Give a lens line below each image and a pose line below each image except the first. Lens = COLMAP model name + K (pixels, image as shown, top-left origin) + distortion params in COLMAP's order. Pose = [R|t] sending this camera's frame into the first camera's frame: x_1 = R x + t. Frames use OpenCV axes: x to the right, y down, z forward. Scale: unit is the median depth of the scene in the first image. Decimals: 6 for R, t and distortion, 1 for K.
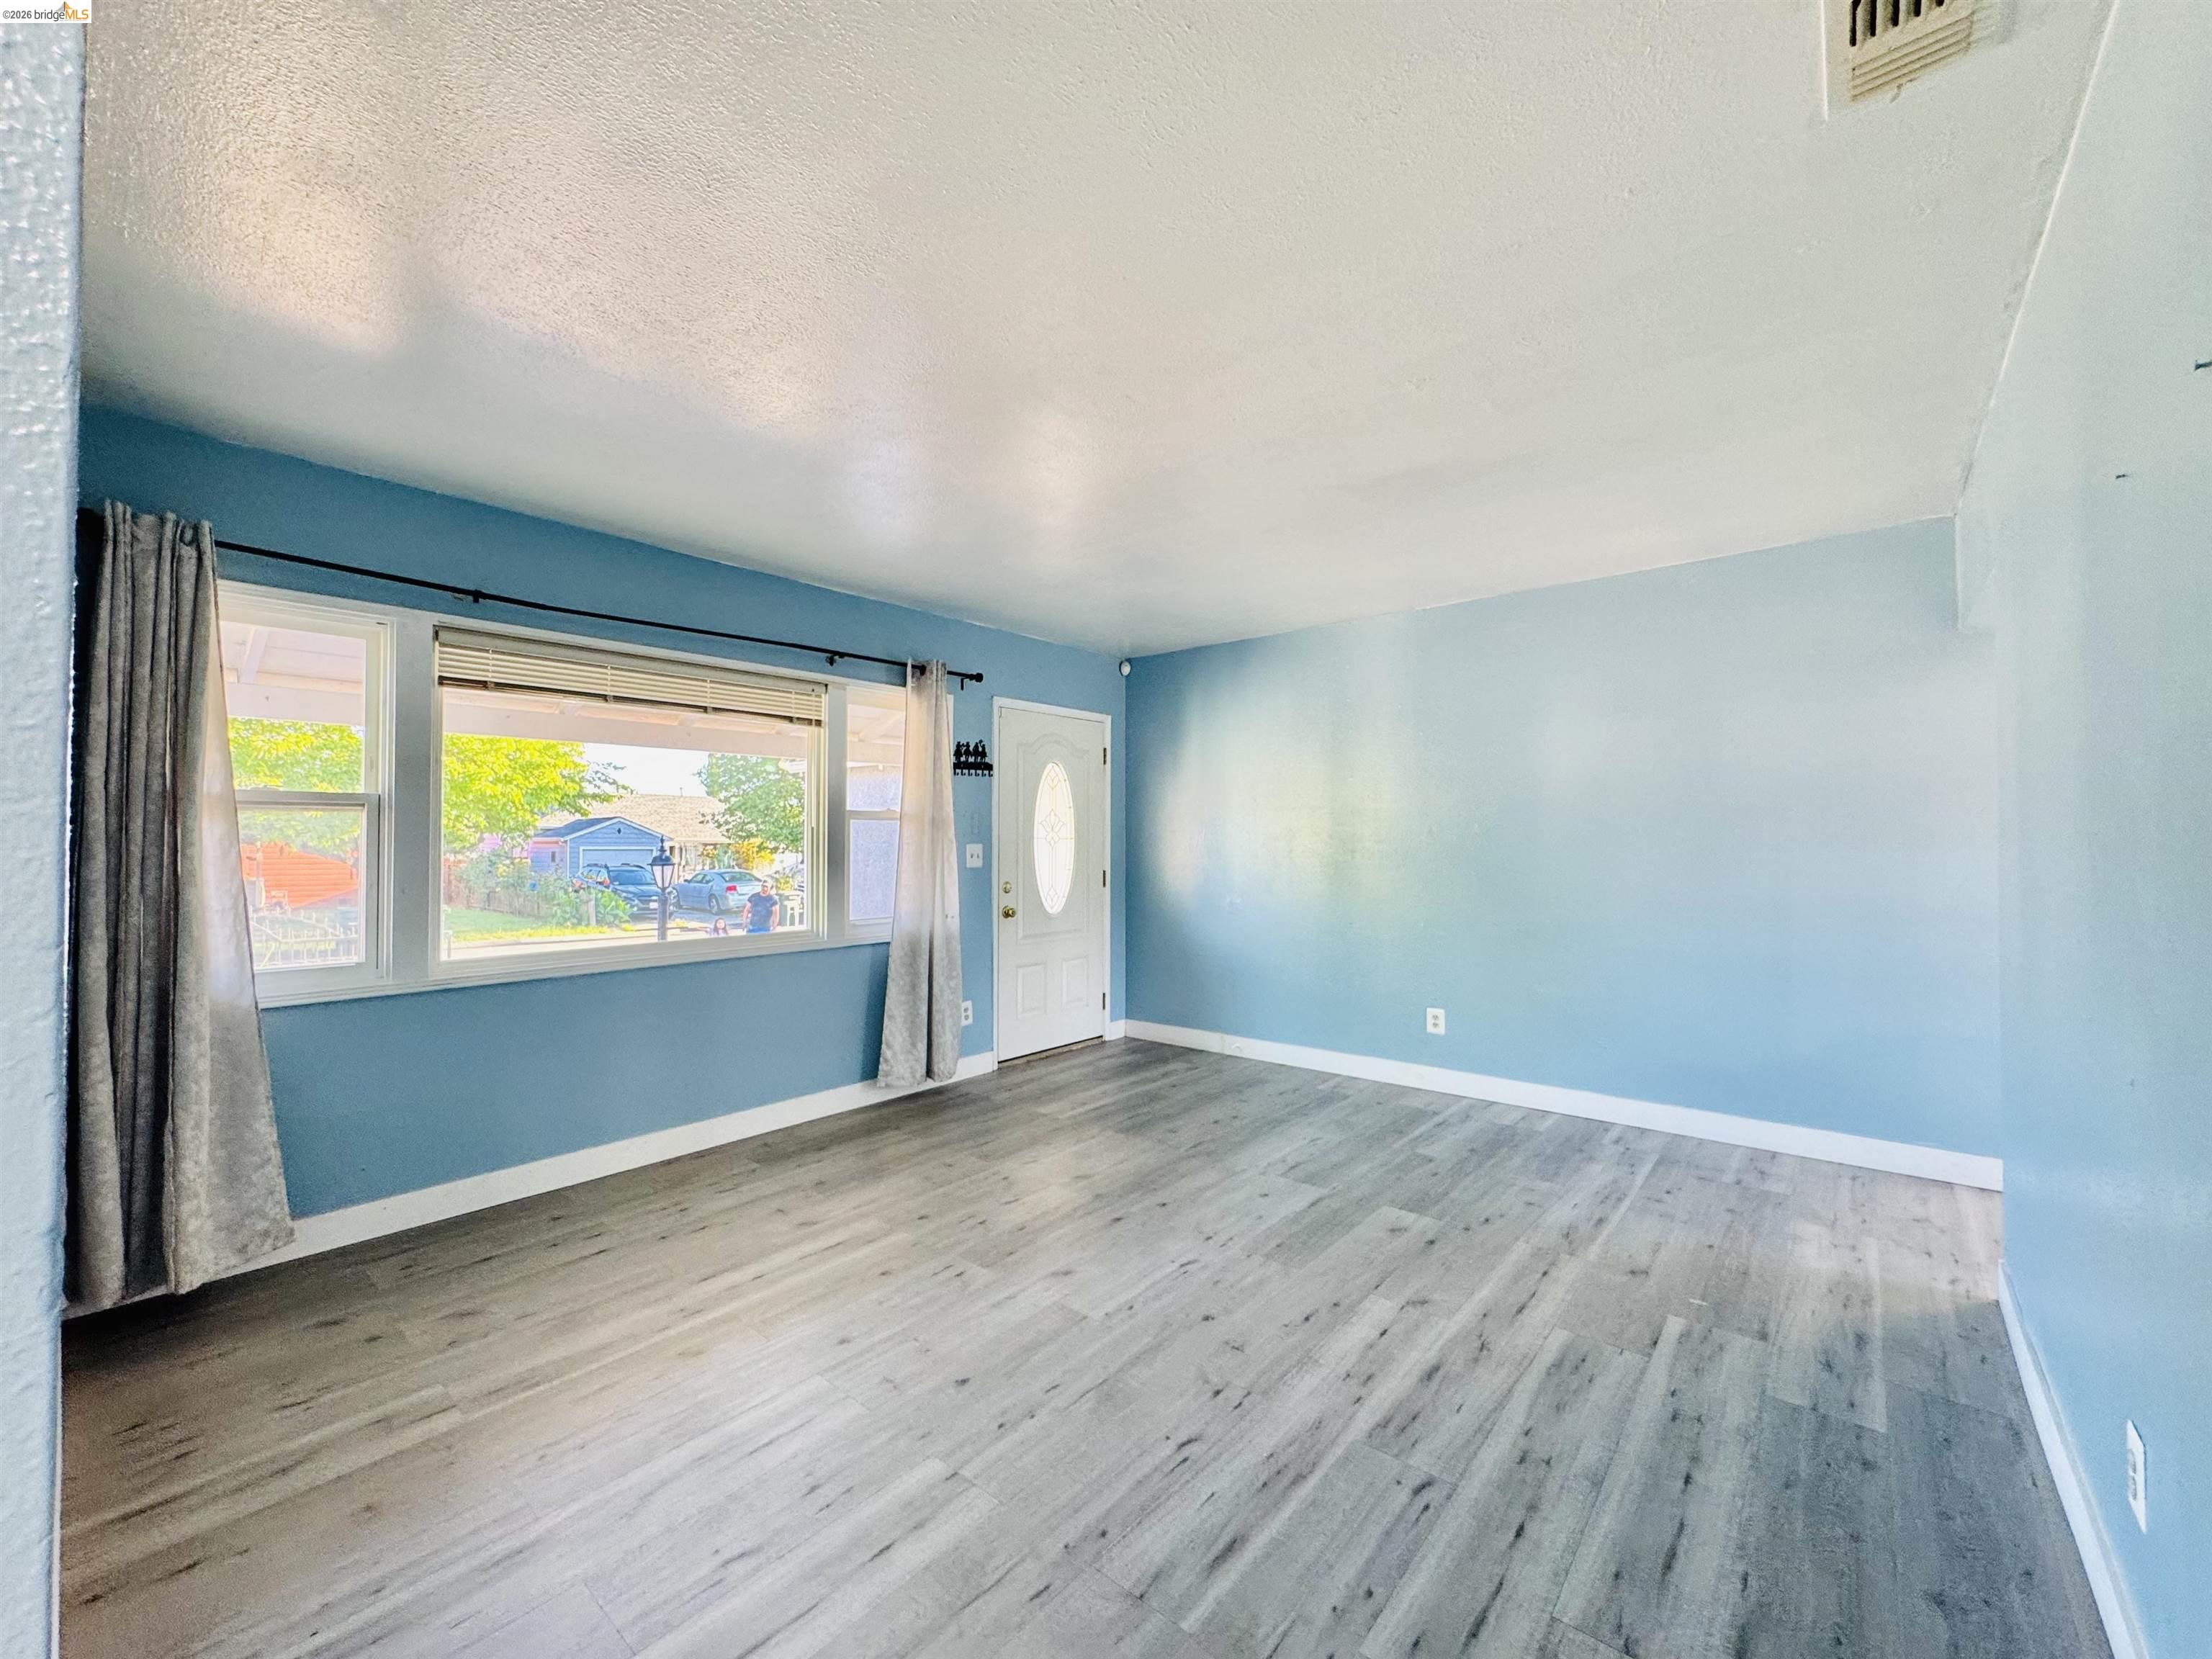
lens RADIAL K [[886.1, 0, 1106.0], [0, 886.1, 829.5], [0, 0, 1]] dist [-0.000003, -0.000002]
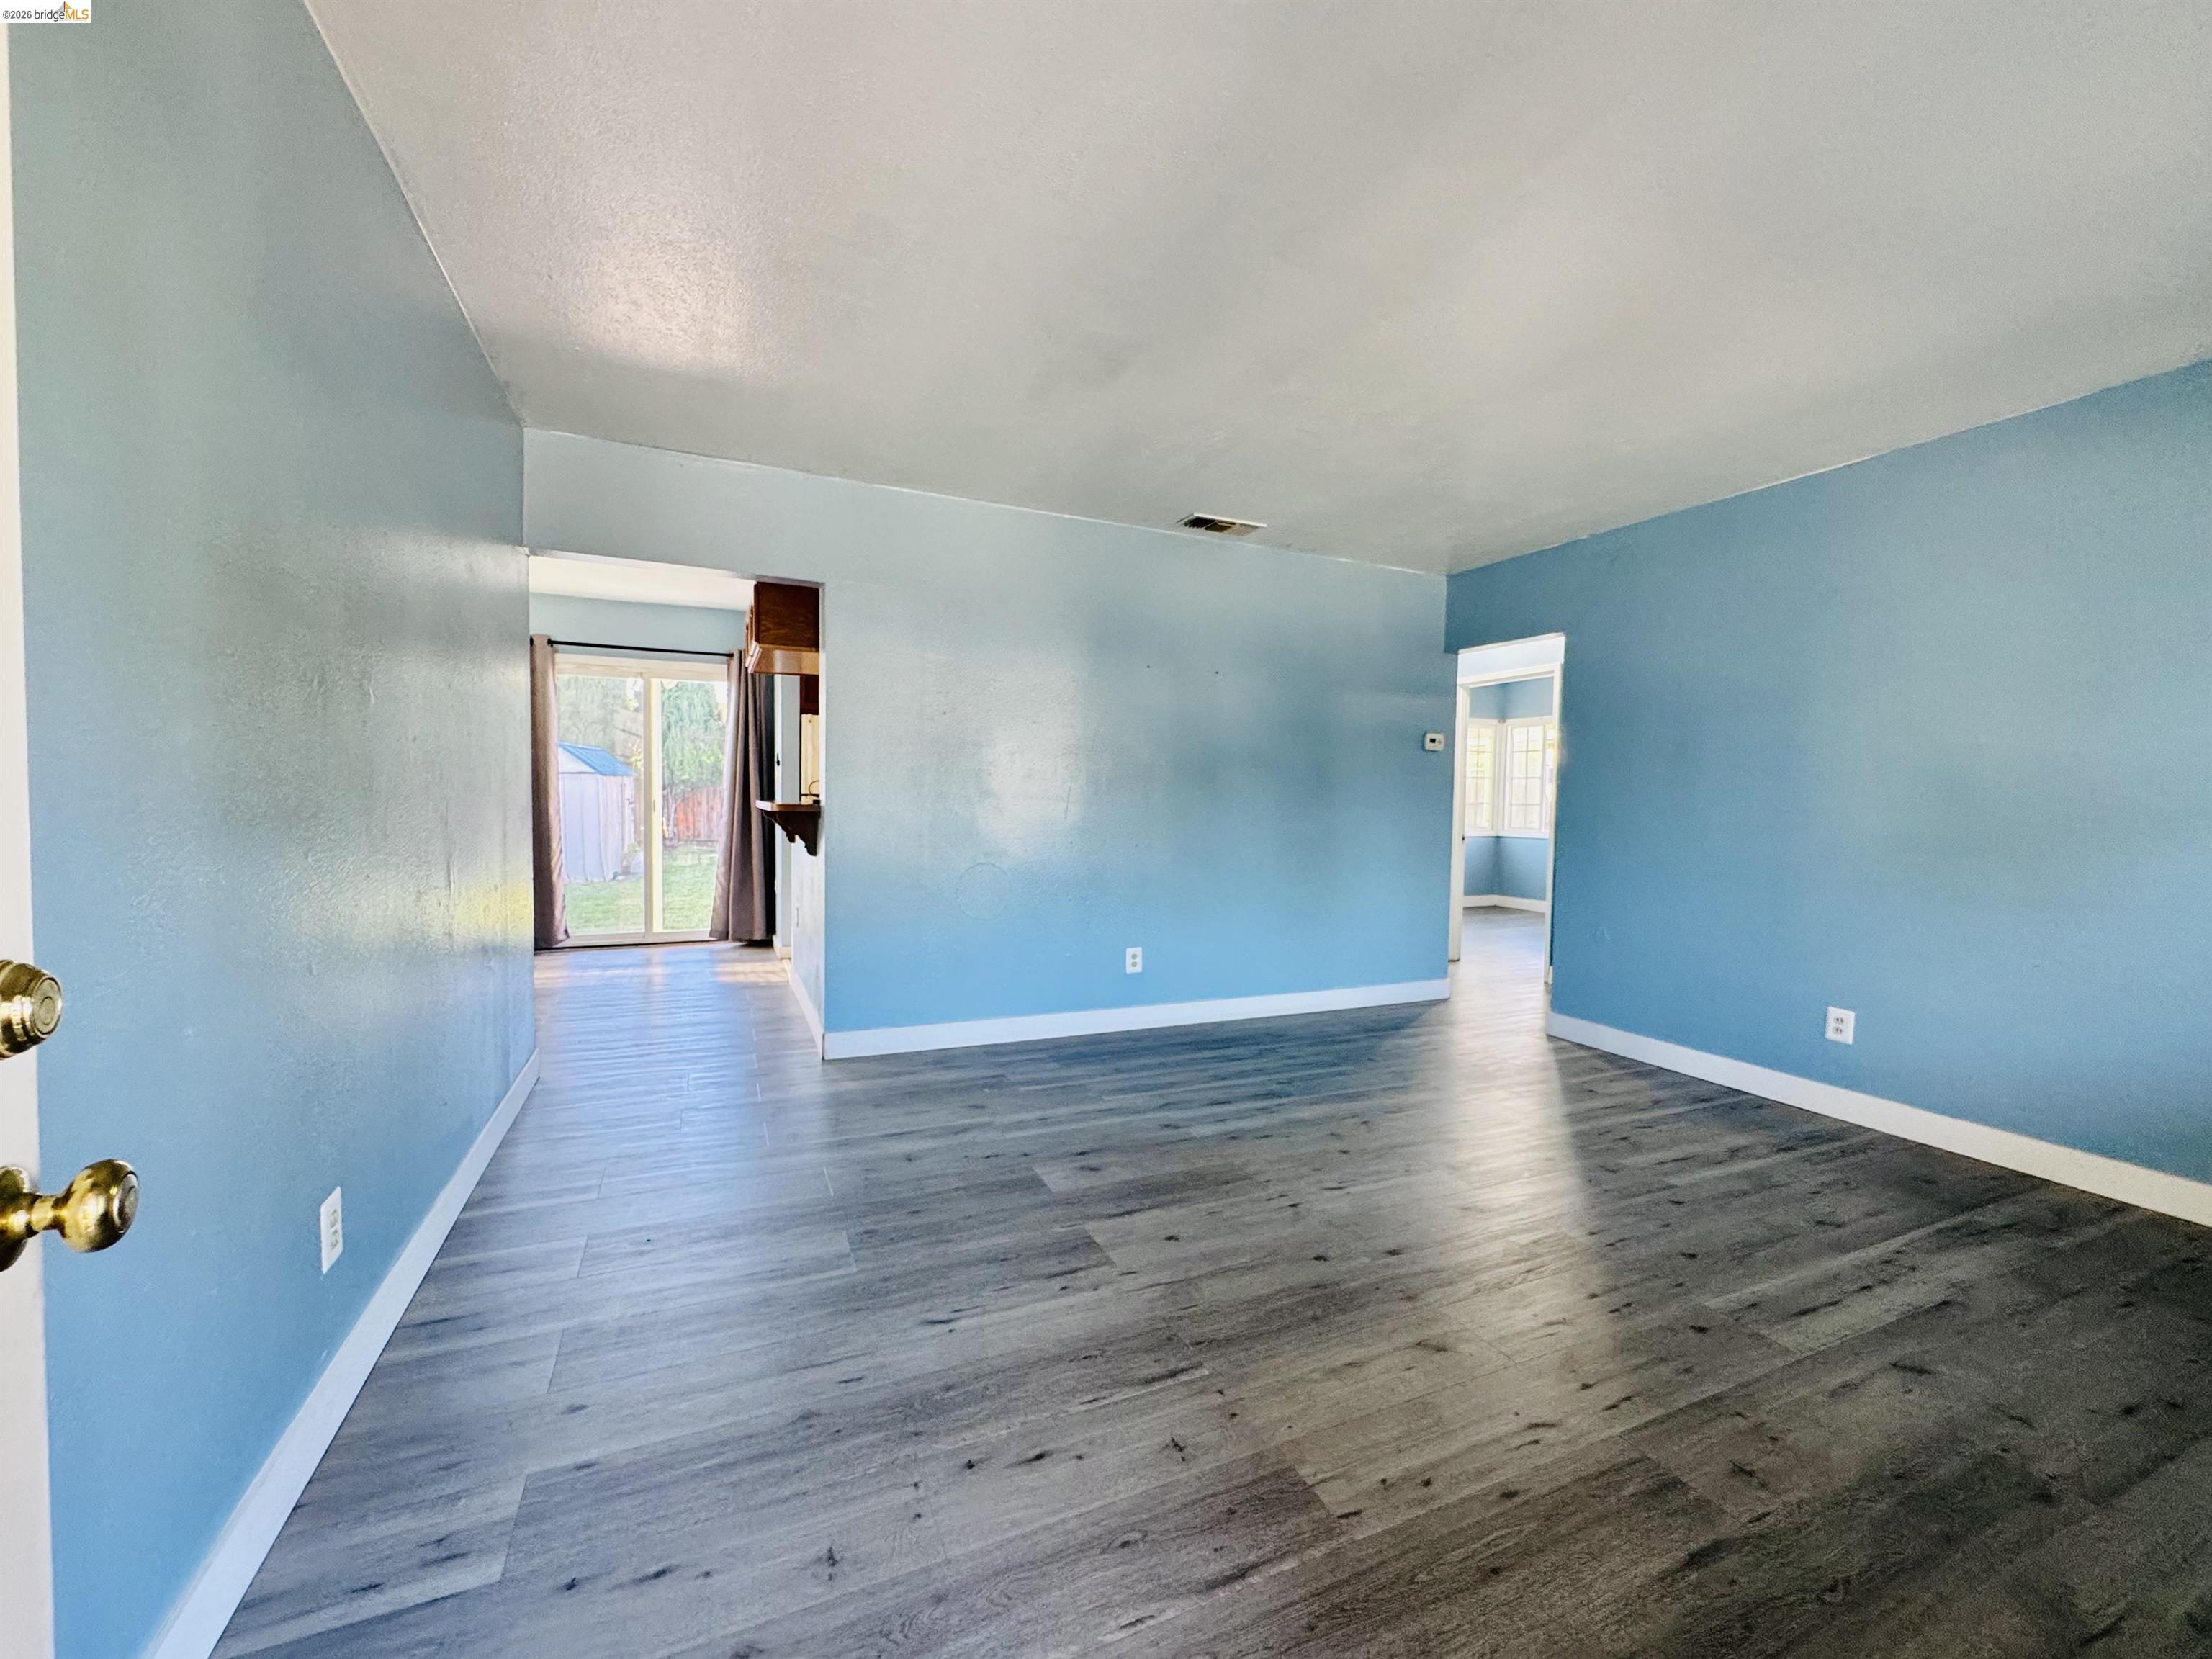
lens RADIAL K [[887.2, 0, 1106.0], [0, 887.2, 829.5], [0, 0, 1]] dist [-0.000349, -0.000096]
pose [[-0.903576, -0.031937, 0.427236, -0.089650], [-0.022937, 0.999394, 0.026198, 0.069824], [-0.427814, 0.013872, -0.903760, 2.047640]]
